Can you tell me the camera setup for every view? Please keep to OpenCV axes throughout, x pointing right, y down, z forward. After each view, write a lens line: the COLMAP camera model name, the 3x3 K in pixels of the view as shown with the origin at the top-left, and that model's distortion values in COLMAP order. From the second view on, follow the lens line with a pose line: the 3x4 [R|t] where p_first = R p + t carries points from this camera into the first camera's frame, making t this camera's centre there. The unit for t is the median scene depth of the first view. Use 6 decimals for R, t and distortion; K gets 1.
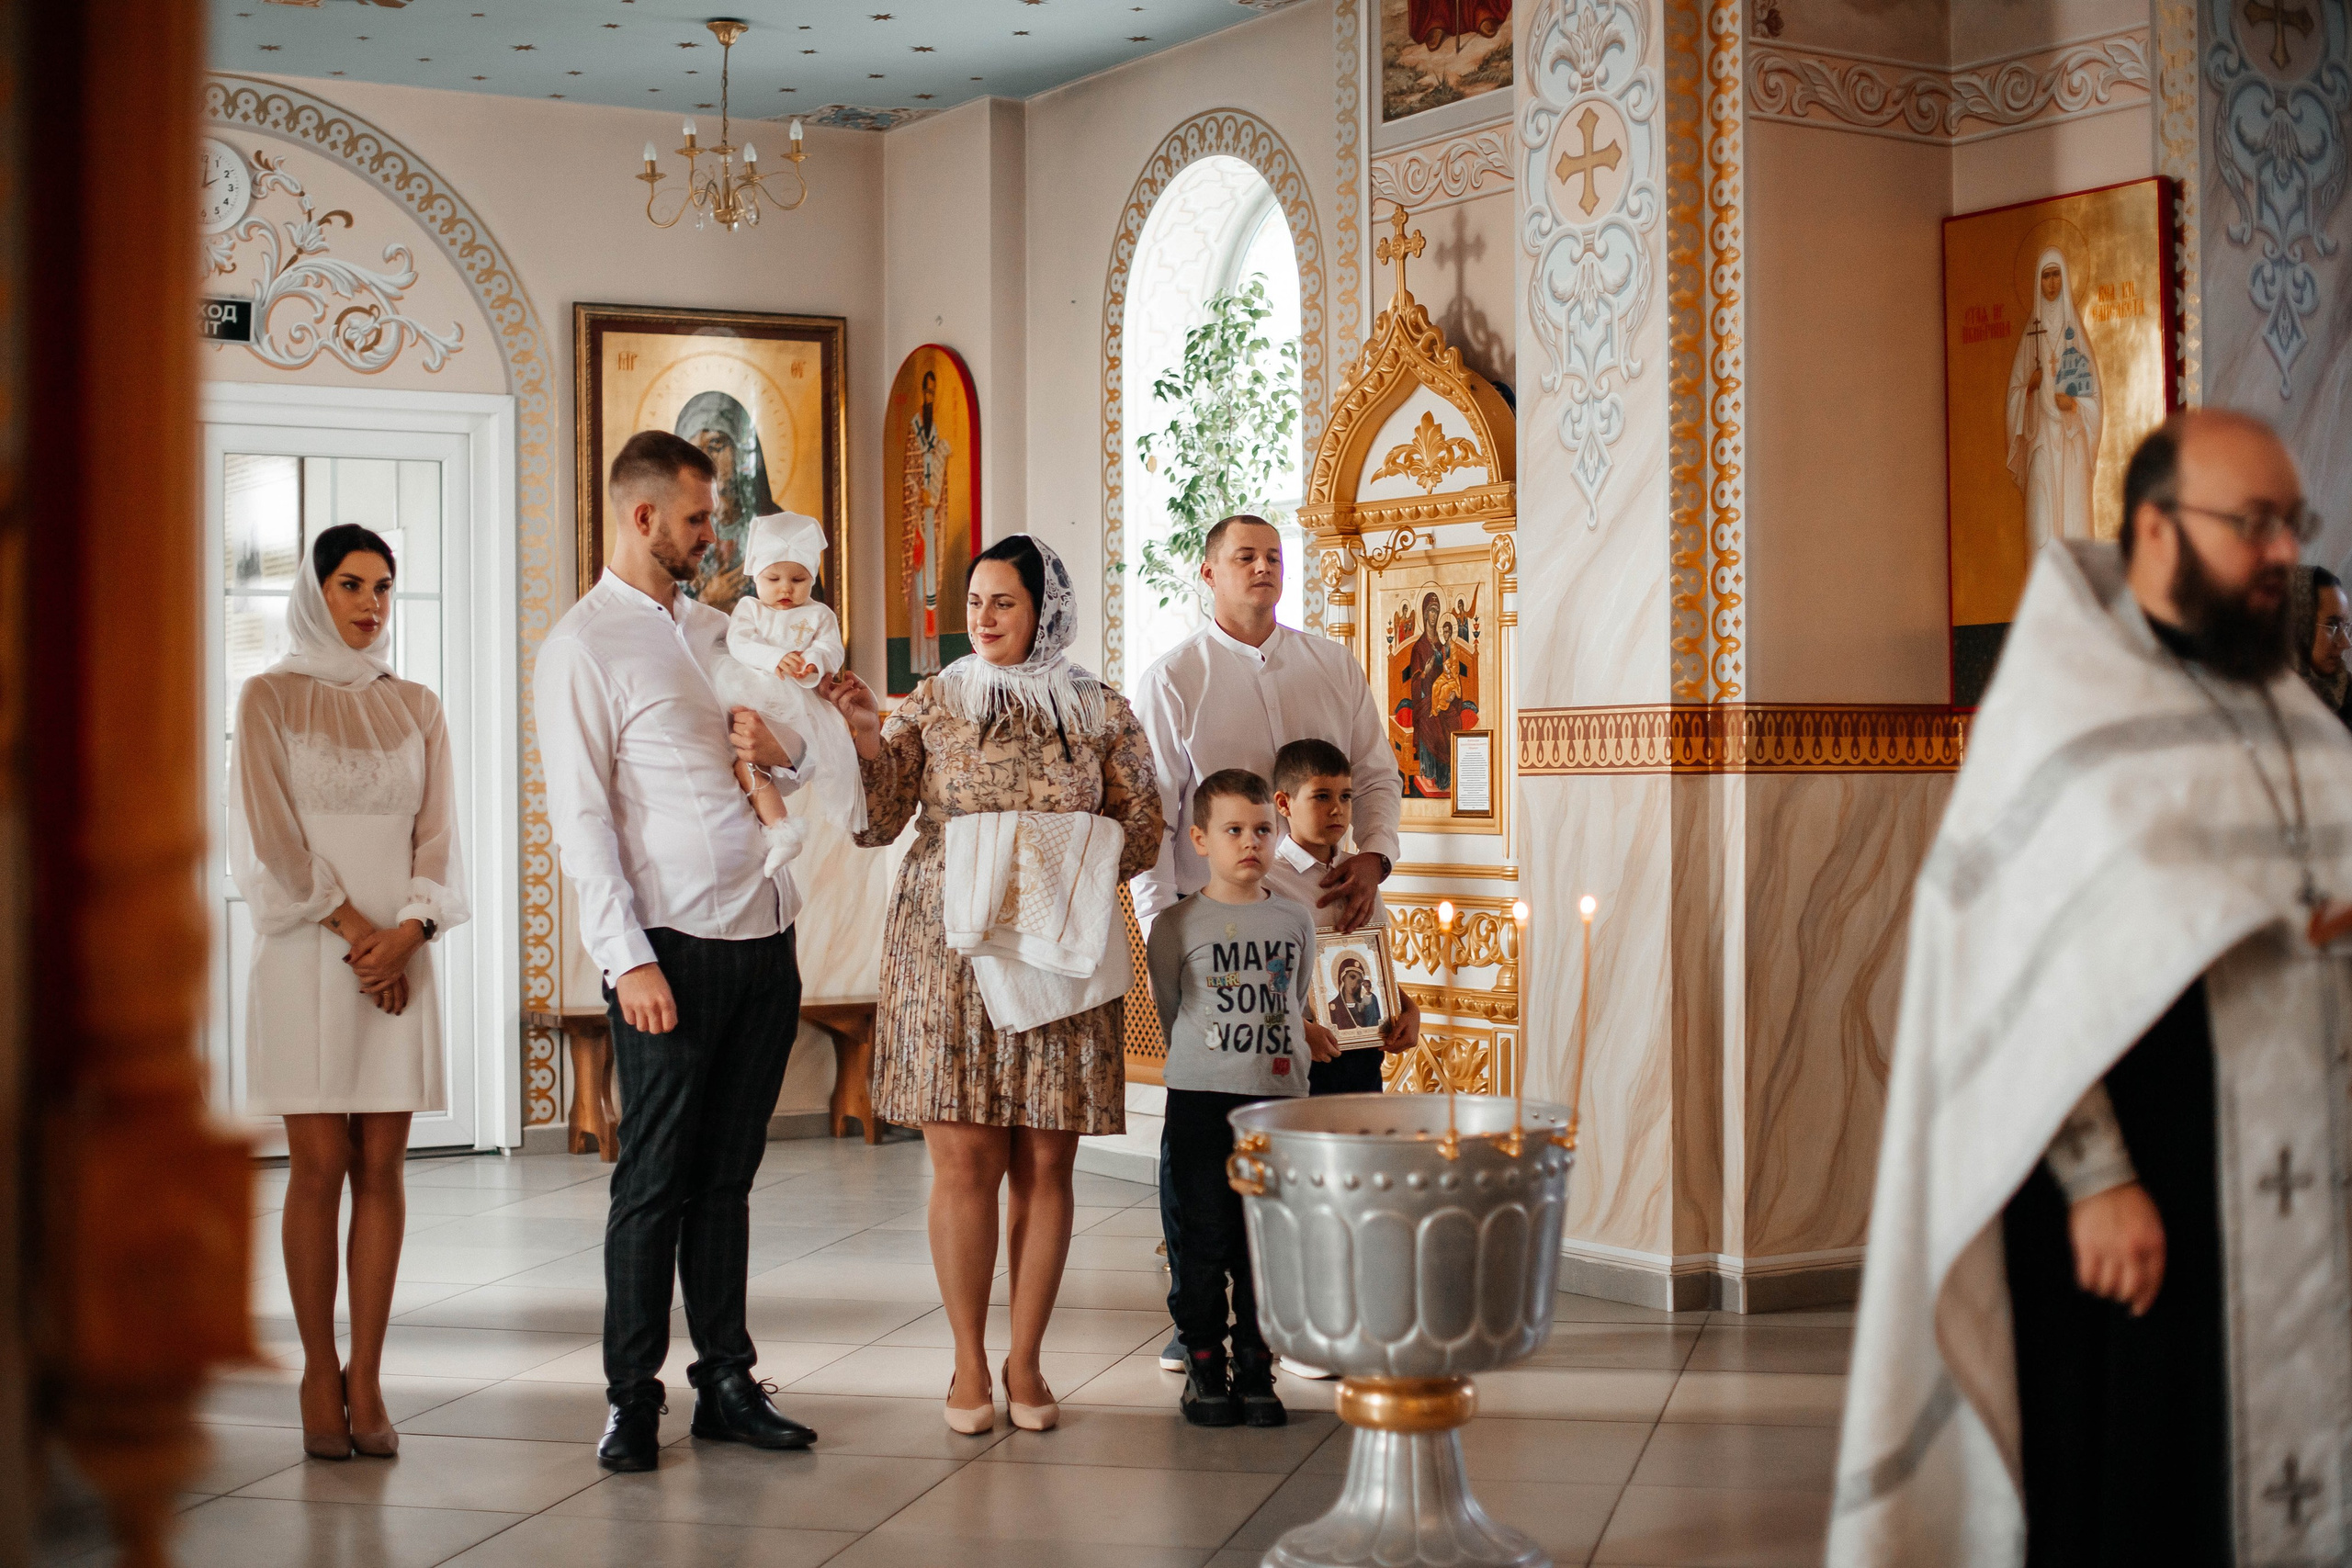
lens RADIAL K [[3250.9, 0, 1165.2], [0, 3250.9, 825.6], [0, 0, 1]] dist [-0.151166, 0.140595]
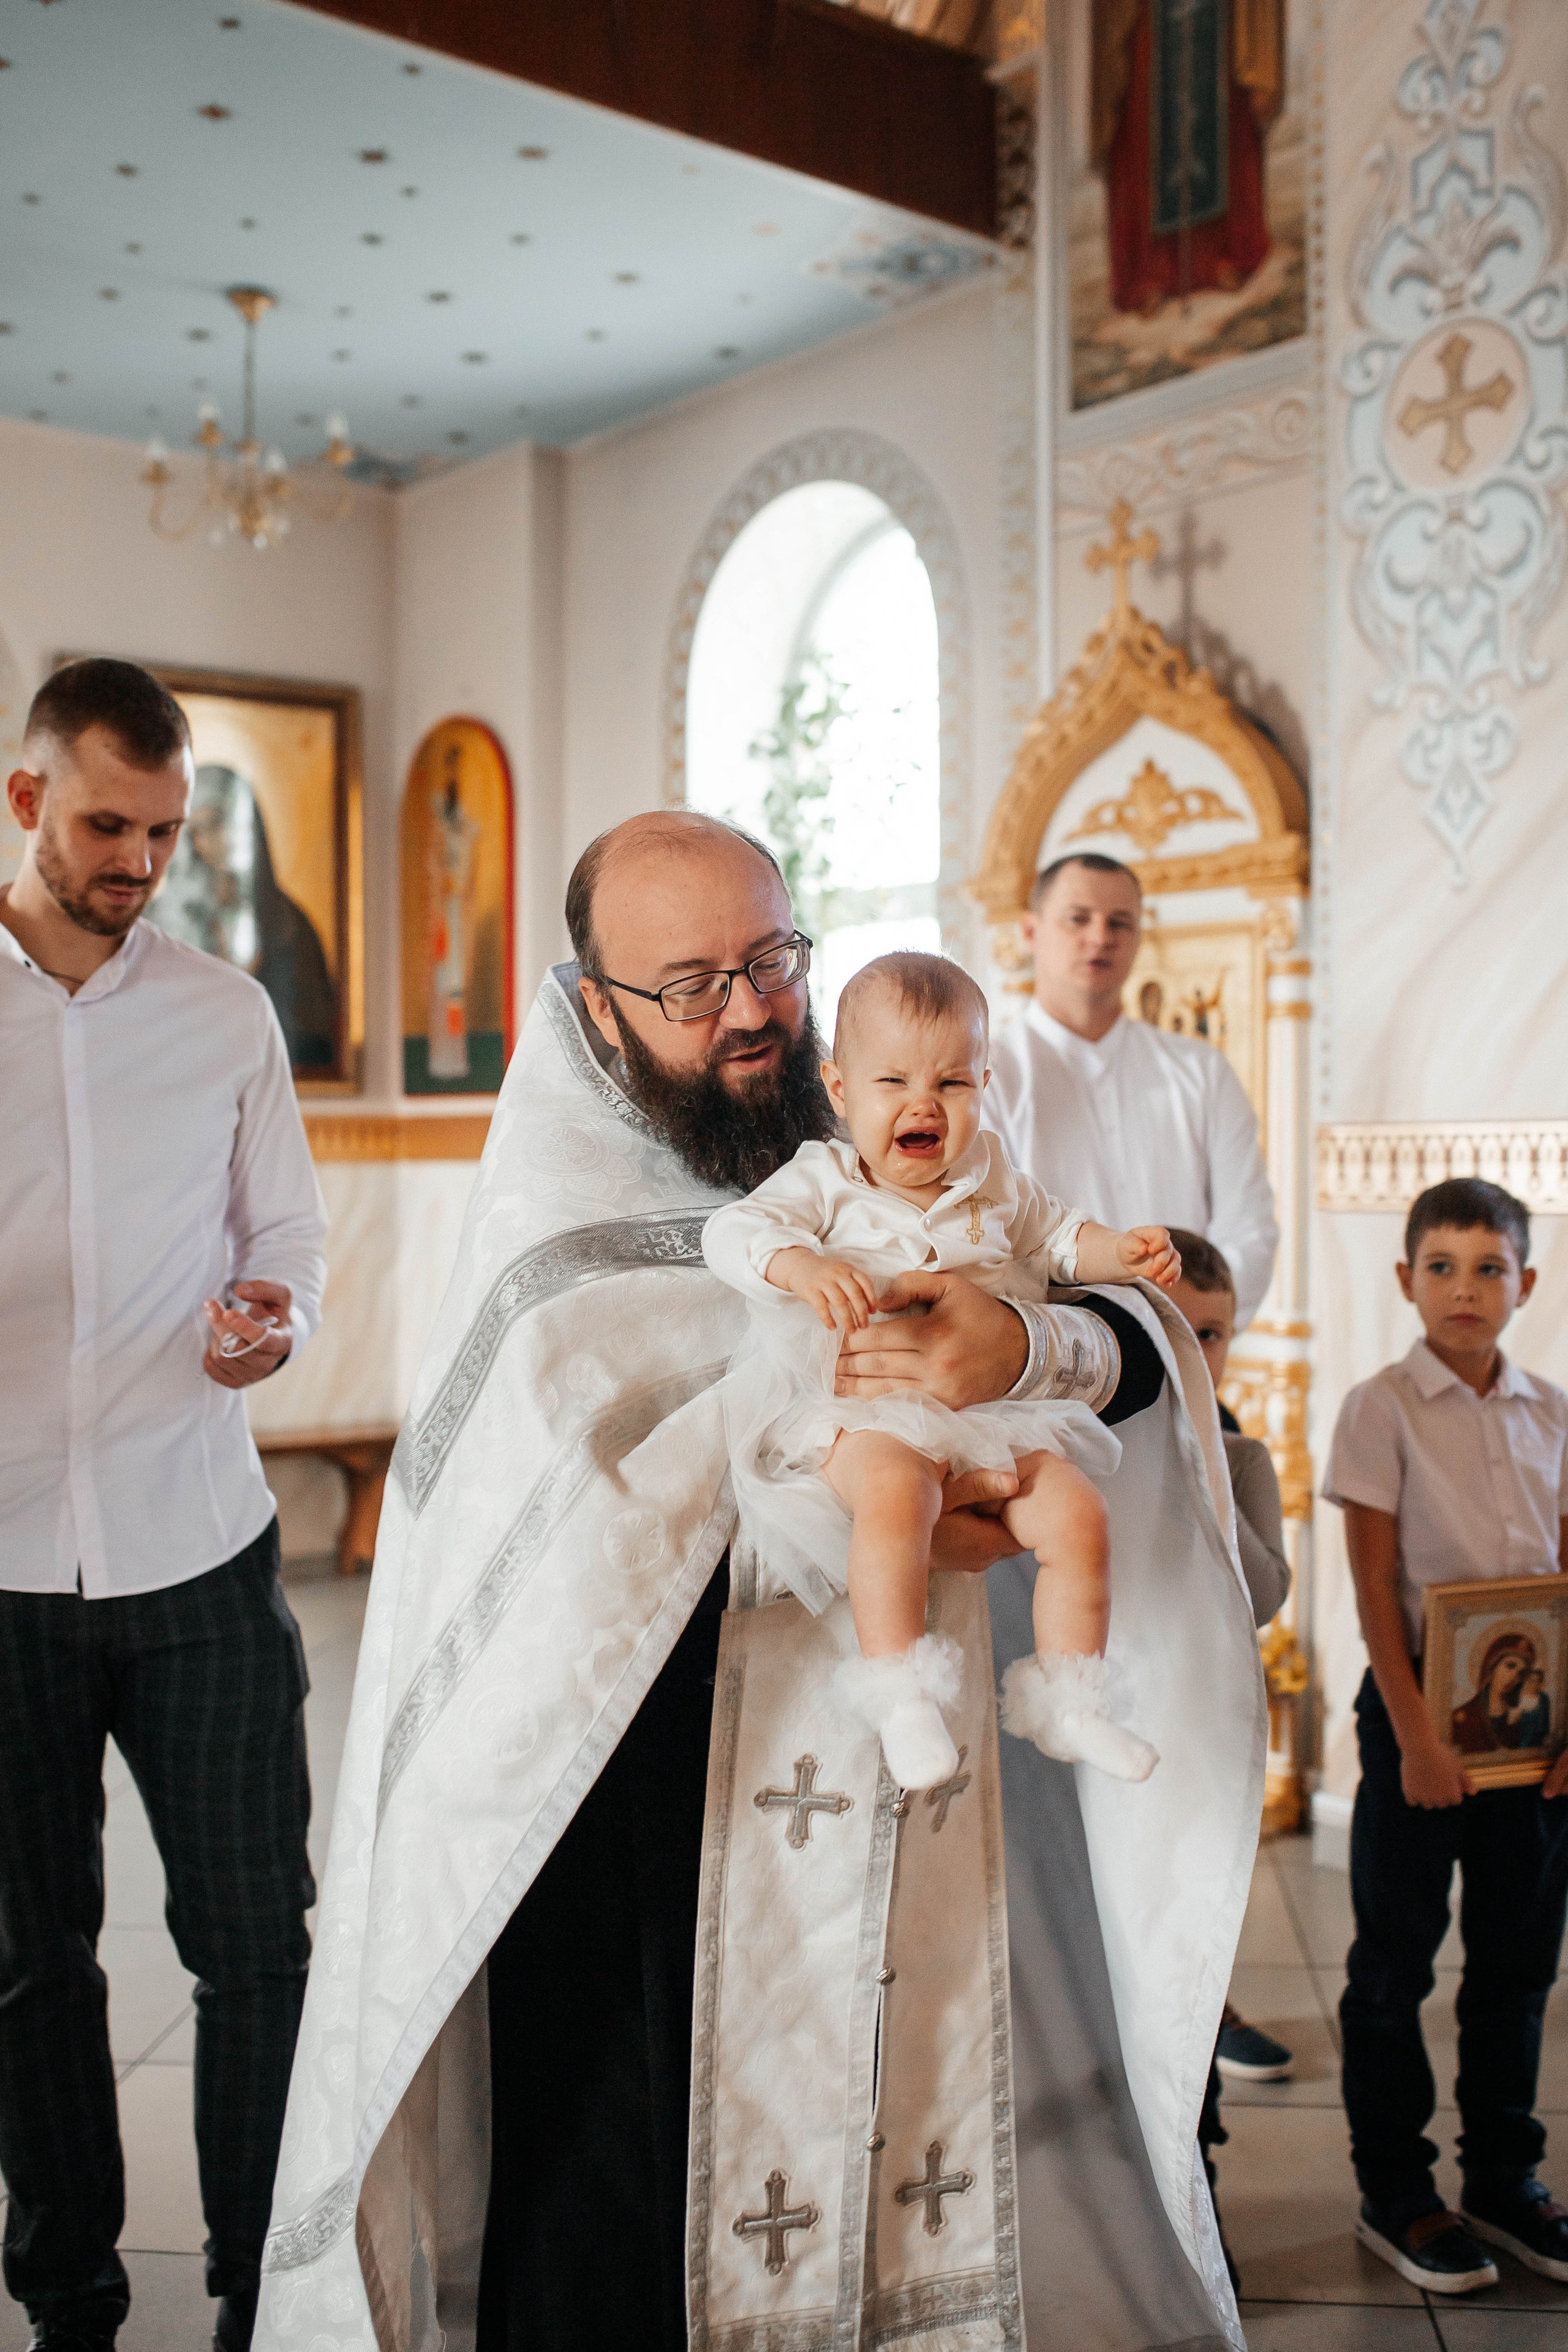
lens RADIAL K [[2342.0, 0, 792.8], [0, 2342.0, 1156.7], [0, 0, 1]] dist [-0.067820, 0.100234]
pose [[0.990845, 0.002861, 0.134976, -0.085437], [-0.000956, 0.999899, -0.014176, -0.018316], [-0.135003, 0.013917, 0.990747, 0.424110]]
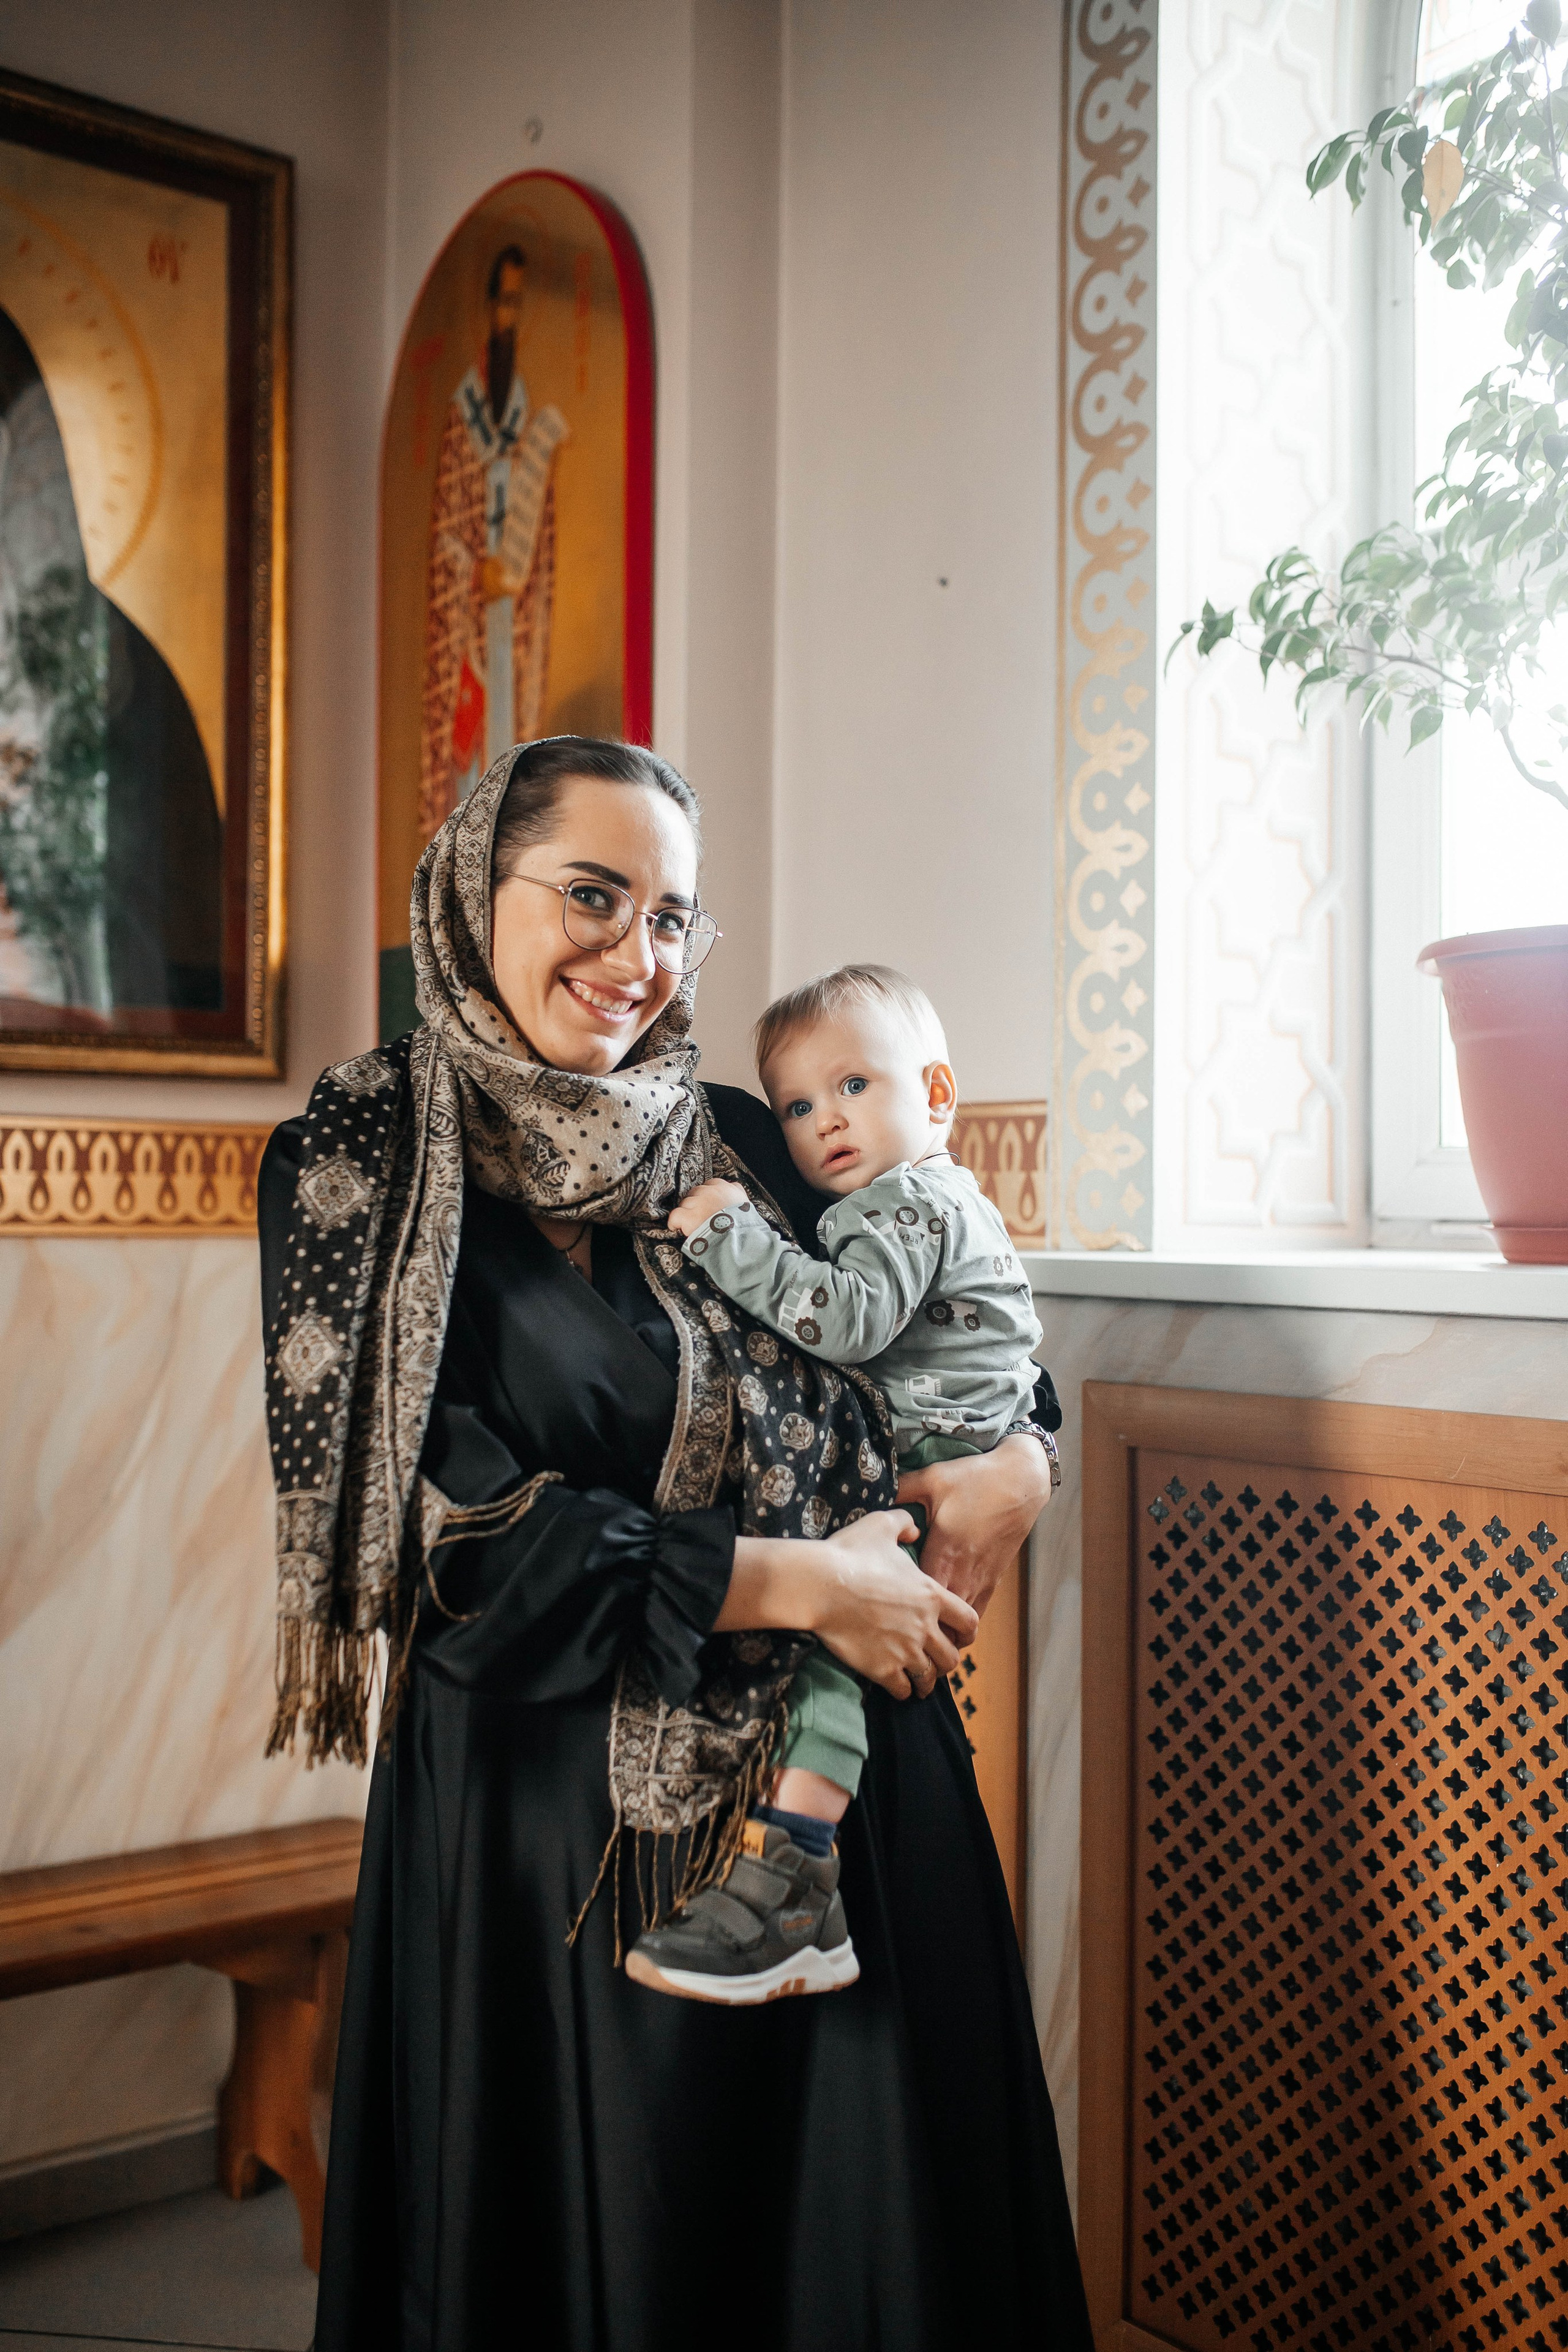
lens RADIAL K [[2247.6, 0, 791.3], [0, 2247.6, 1182.4], [0, 0, 1]] dist [-0.066028, 0.097474]
pose [[0.994235, 0.015788, 0.106057, -0.083412], [-0.012370, 0.999385, -0.032808, -0.025867], [-0.106510, 0.031307, 0.993819, 0.935403]]
